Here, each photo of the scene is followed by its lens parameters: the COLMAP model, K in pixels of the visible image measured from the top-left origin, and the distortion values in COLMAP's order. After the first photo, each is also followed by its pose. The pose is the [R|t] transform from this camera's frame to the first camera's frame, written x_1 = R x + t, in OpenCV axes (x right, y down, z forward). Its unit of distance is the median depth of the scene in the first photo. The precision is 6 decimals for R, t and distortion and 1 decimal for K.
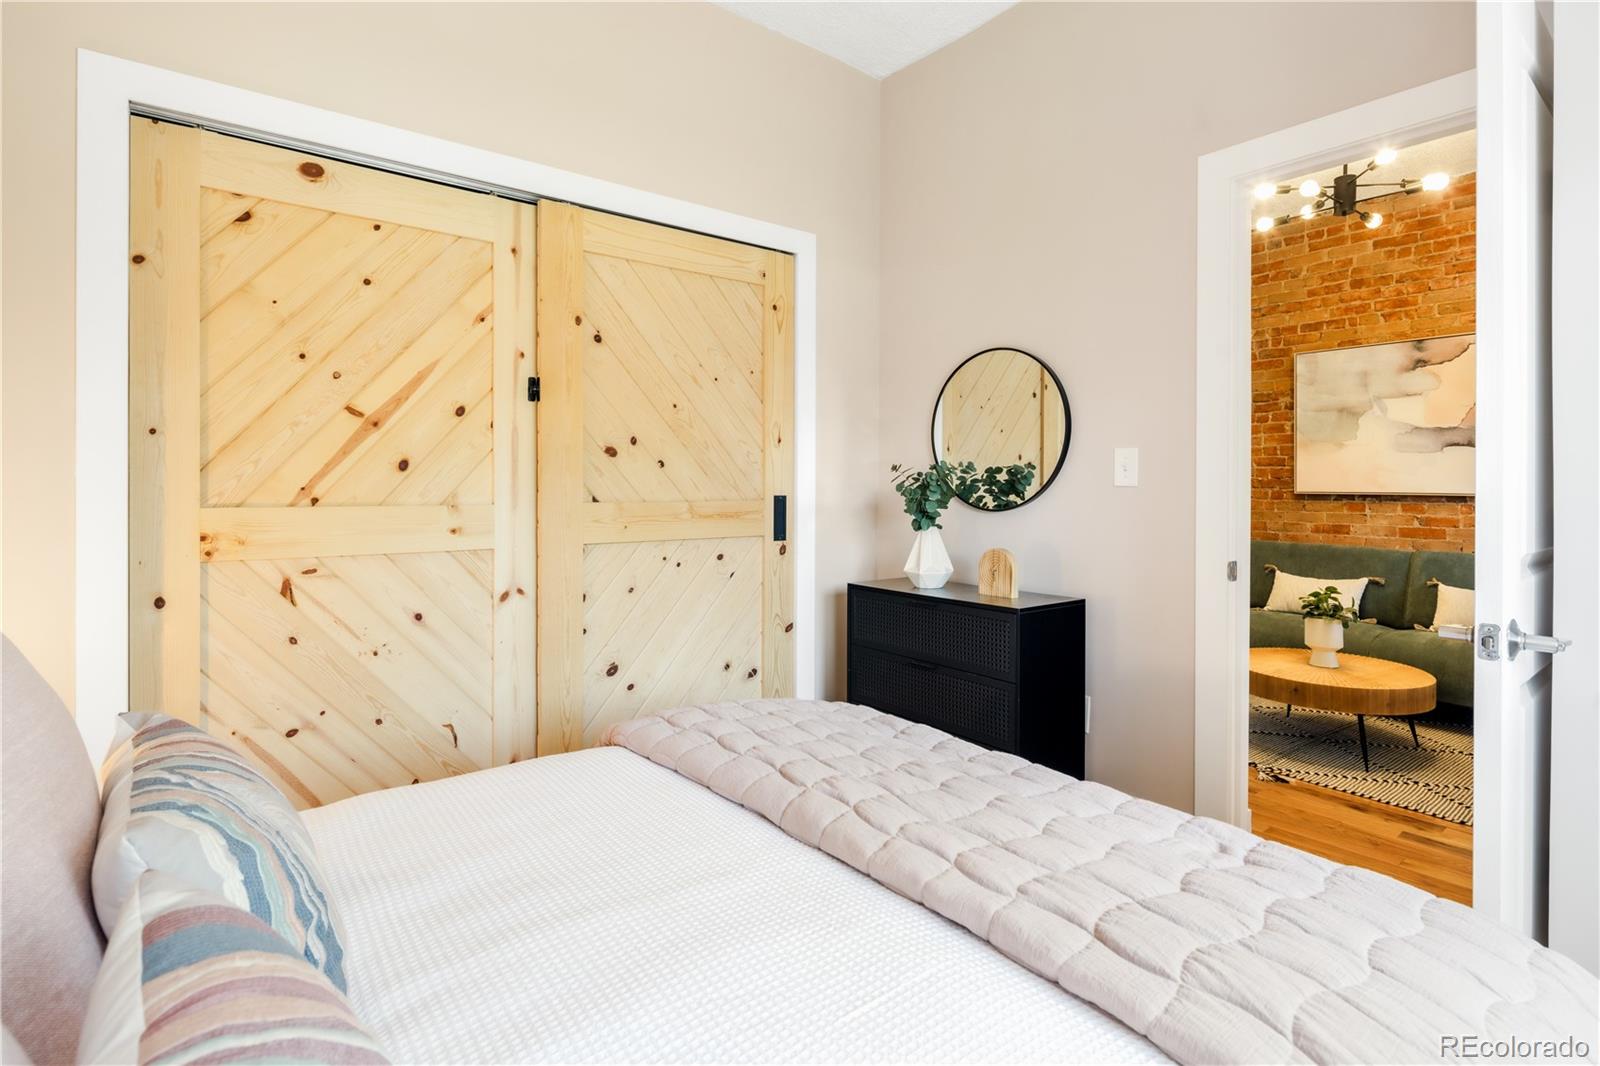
lens RADIAL K [[777.5, 0, 798.9], [0, 777.5, 488.0], [0, 0, 1]] dist [-0.000171, -0.000861]
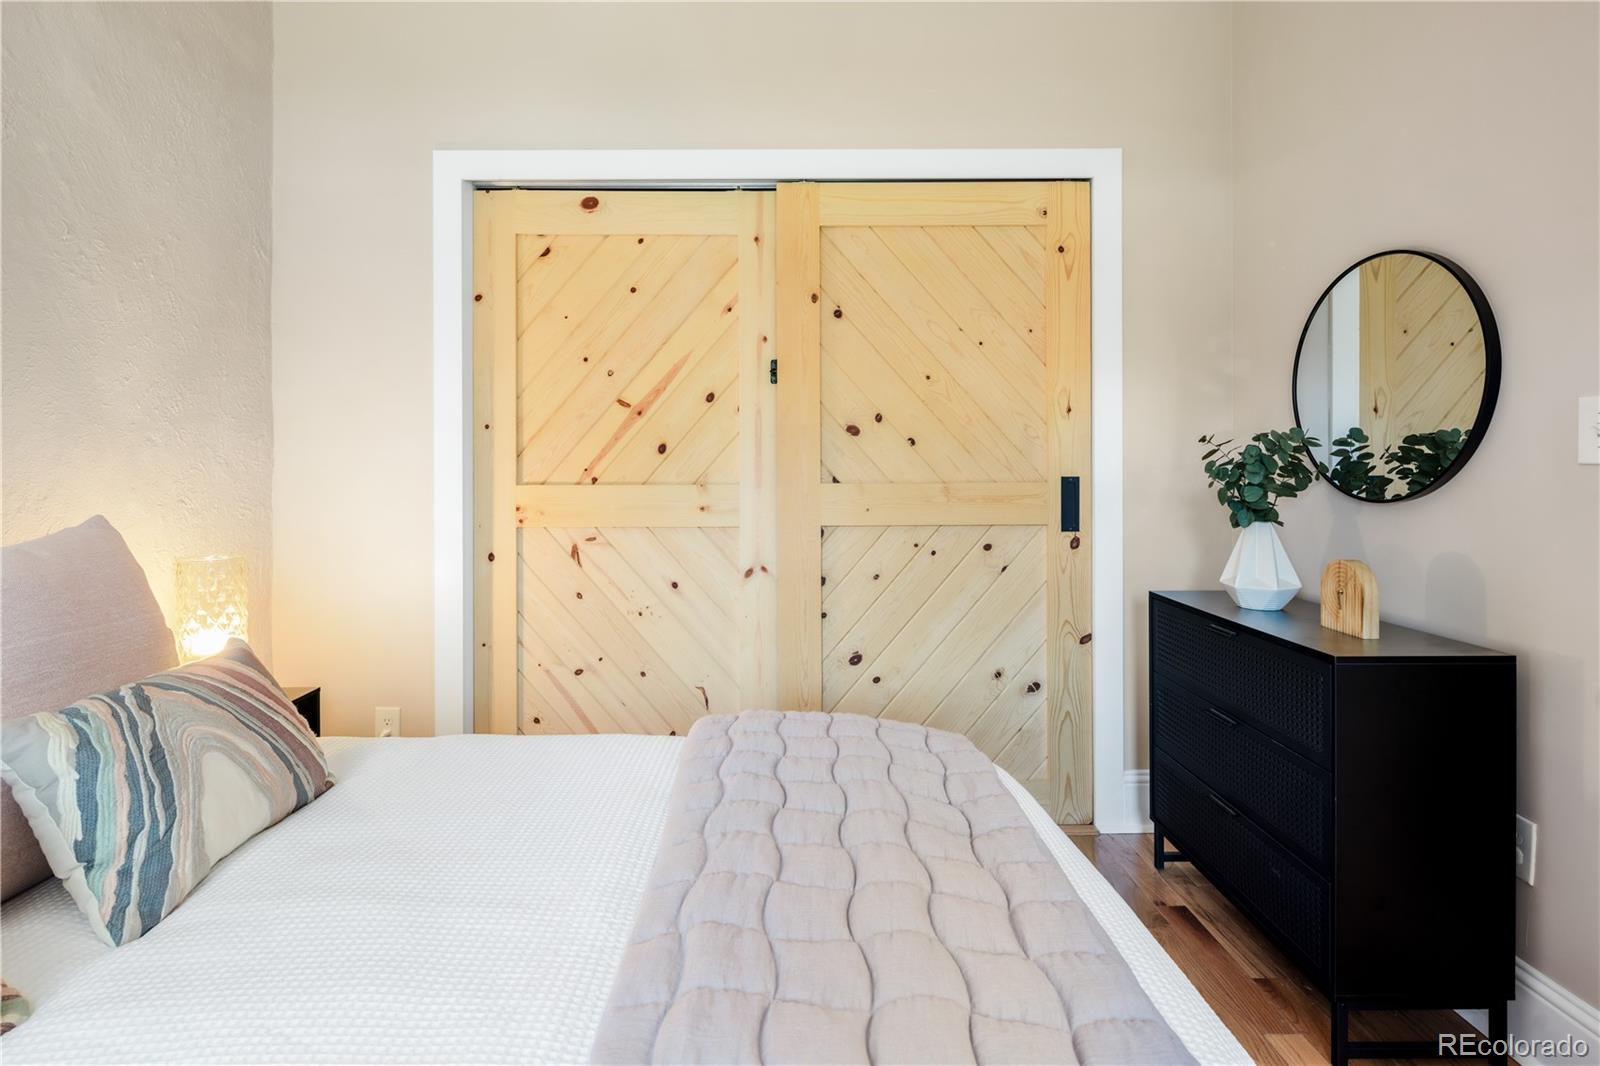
lens RADIAL K [[783.9, 0, 799.5], [0, 783.9, 462.8], [0, 0, 1]] dist [0.001127, -0.000241]
pose [[0.794223, -0.004636, -0.607609, 0.308498], [0.003617, 0.999989, -0.002902, -0.004496], [0.607616, 0.000107, 0.794231, 0.205269]]
